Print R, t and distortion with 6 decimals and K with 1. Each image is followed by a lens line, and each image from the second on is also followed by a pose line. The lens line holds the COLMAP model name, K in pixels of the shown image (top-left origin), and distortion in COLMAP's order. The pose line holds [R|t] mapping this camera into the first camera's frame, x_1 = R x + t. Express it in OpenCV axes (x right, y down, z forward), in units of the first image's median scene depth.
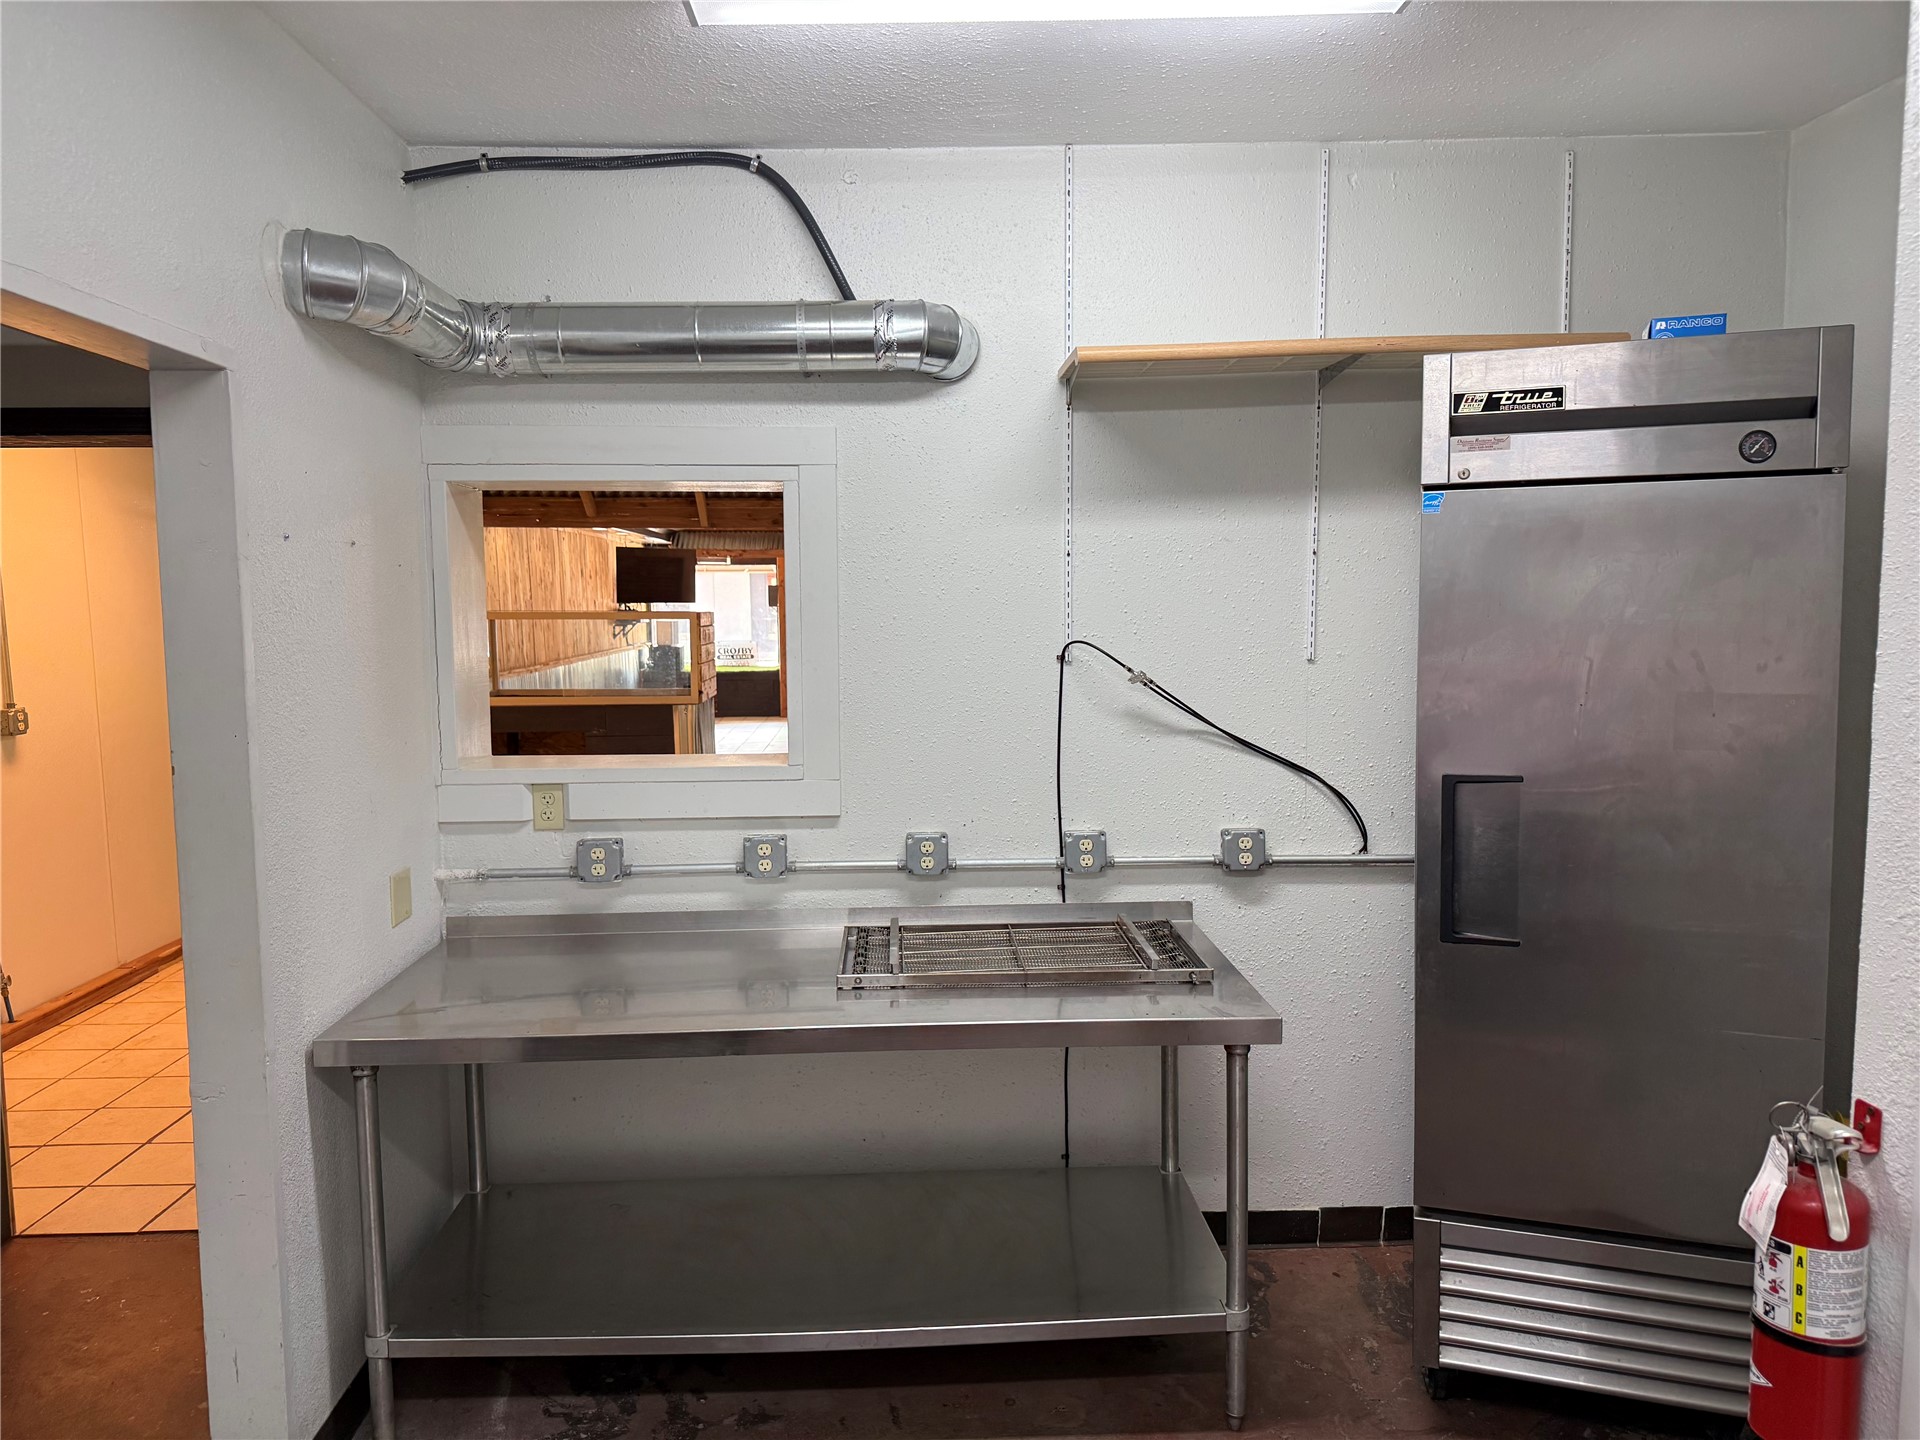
lens RADIAL K [[1352.1, 0, 954.7], [0, 1352.1, 718.2], [0, 0, 1]] dist [0.071140, -0.080417]
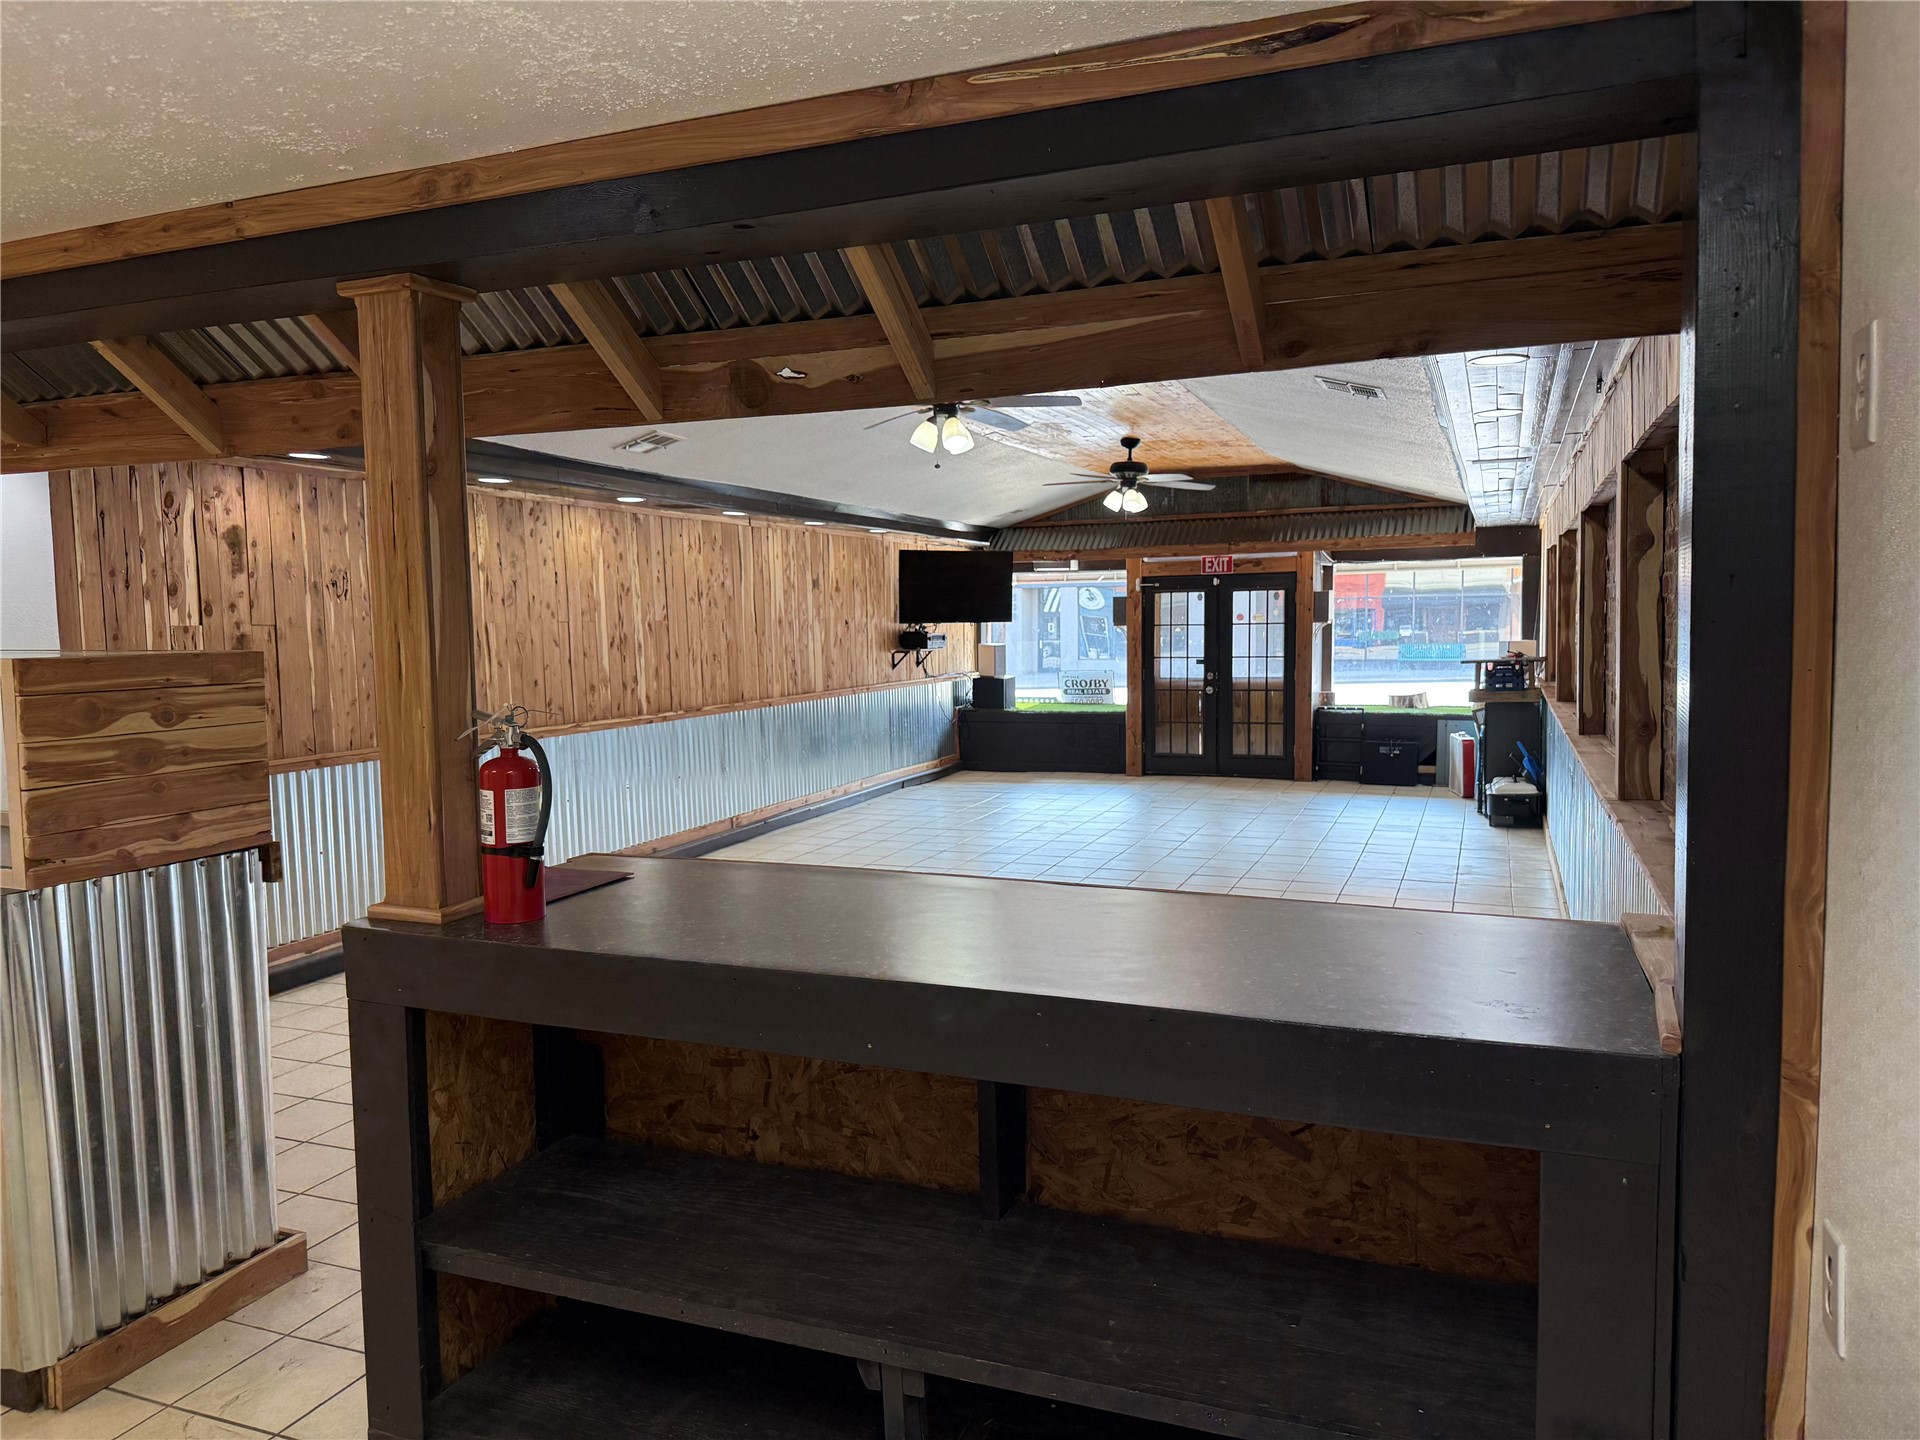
lens RADIAL K [[1352.1, 0, 940.7], [0, 1352.1, 725.0], [0, 0, 1]] dist [0.071140, -0.080417]
pose [[0.909879, 0.027207, -0.413982, 0.085363], [-0.029514, 0.999564, 0.000822, -0.026338], [0.413824, 0.011470, 0.910285, 0.291726]]
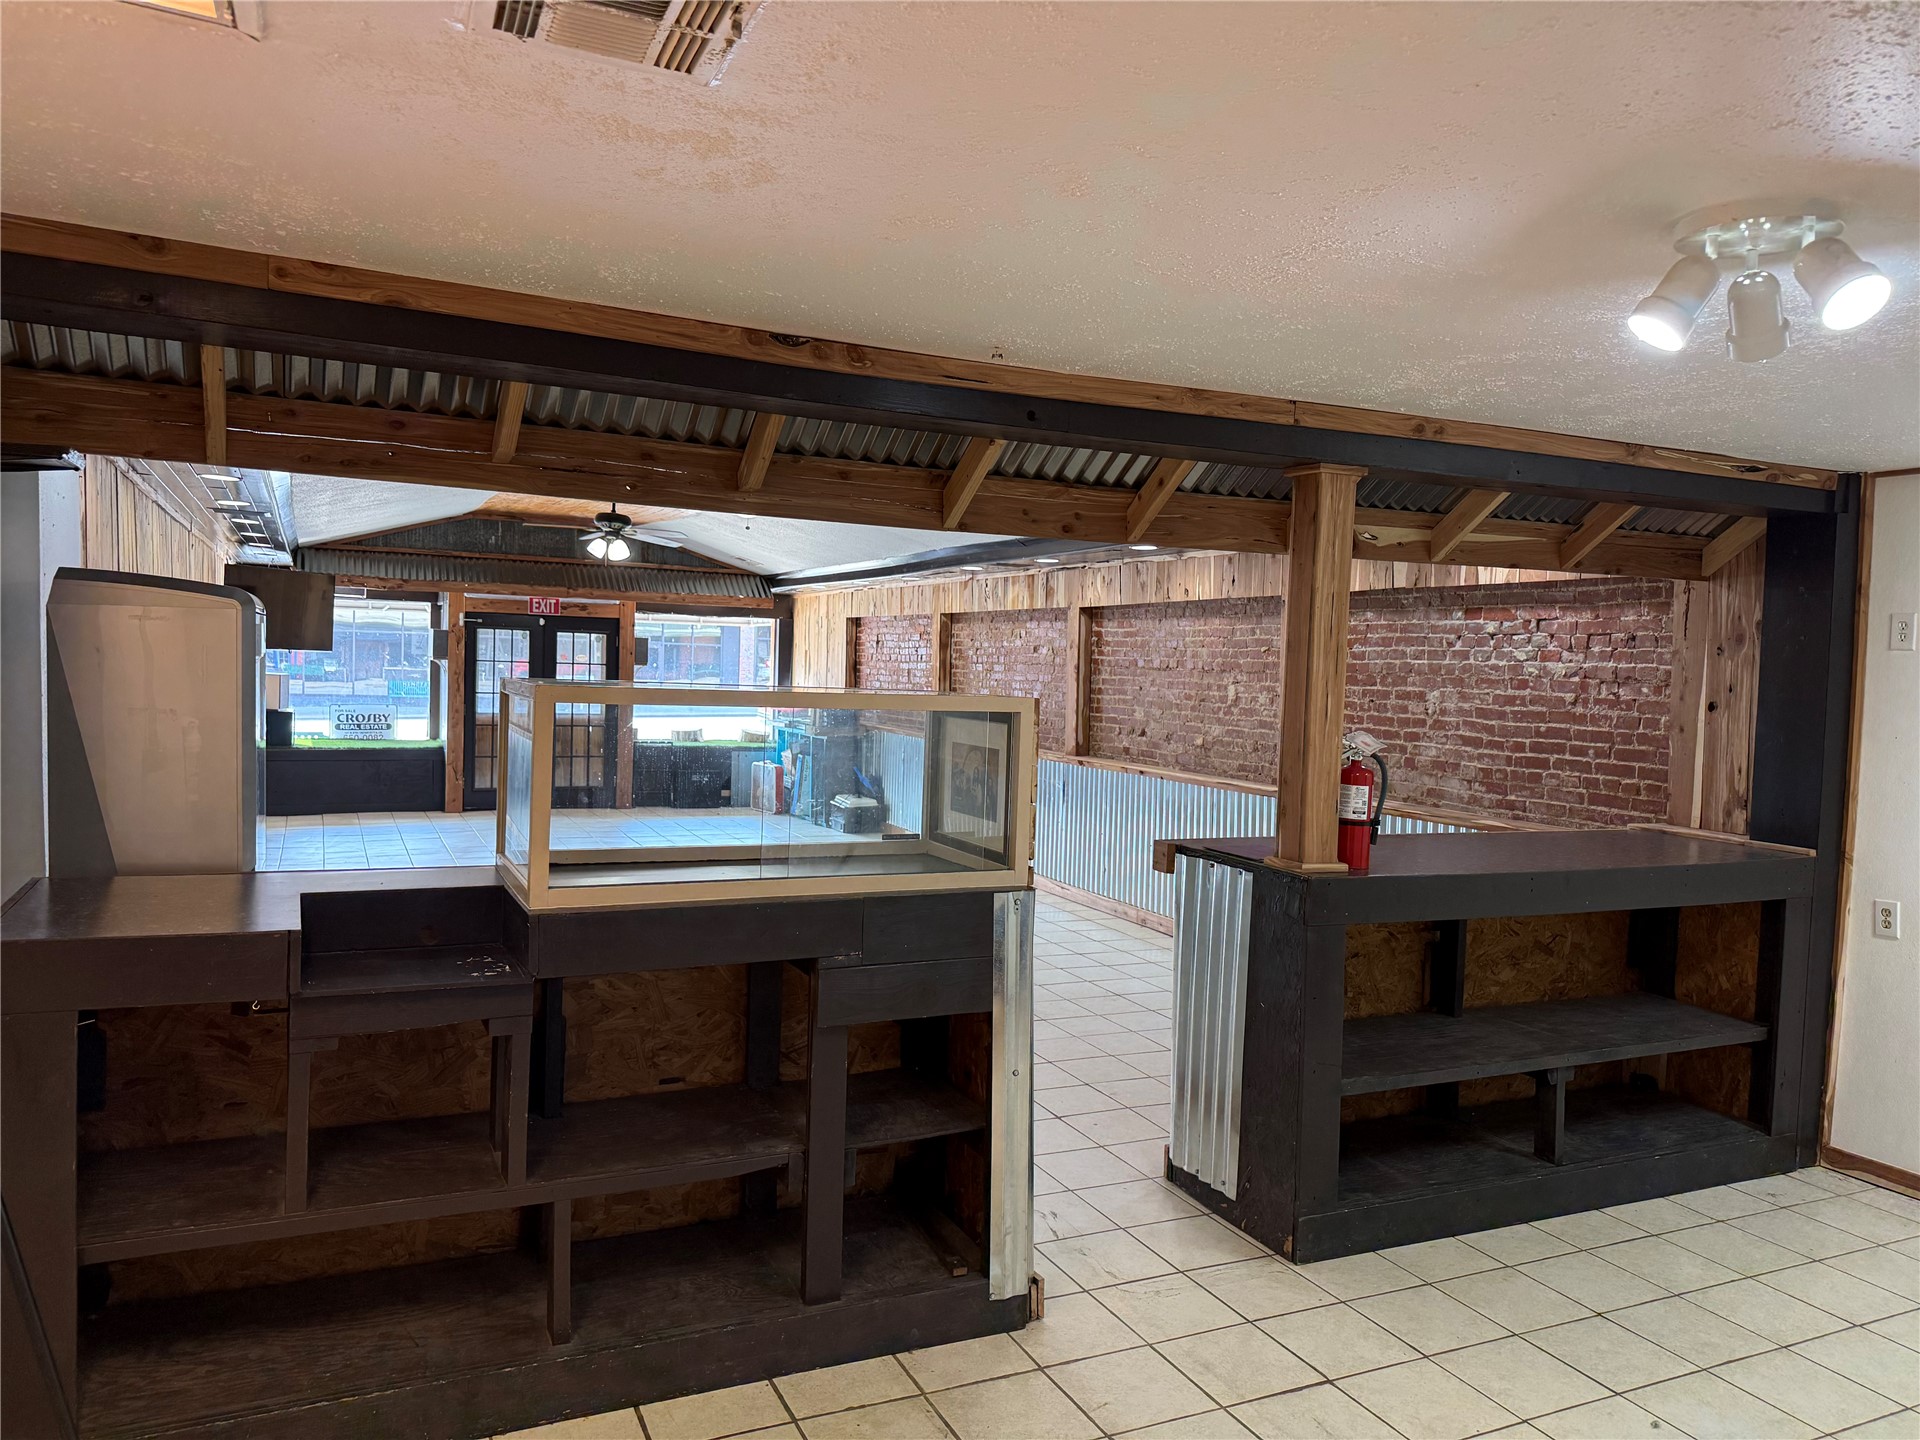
lens RADIAL K [[1352.1, 0, 973.7], [0, 1352.1, 723.1], [0, 0, 1]] dist [0.071140, -0.080417]
pose [[0.919881, 0.019881, 0.391692, -0.159336], [-0.003698, 0.999110, -0.042026, -0.018962], [-0.392179, 0.037211, 0.919136, 0.218820]]
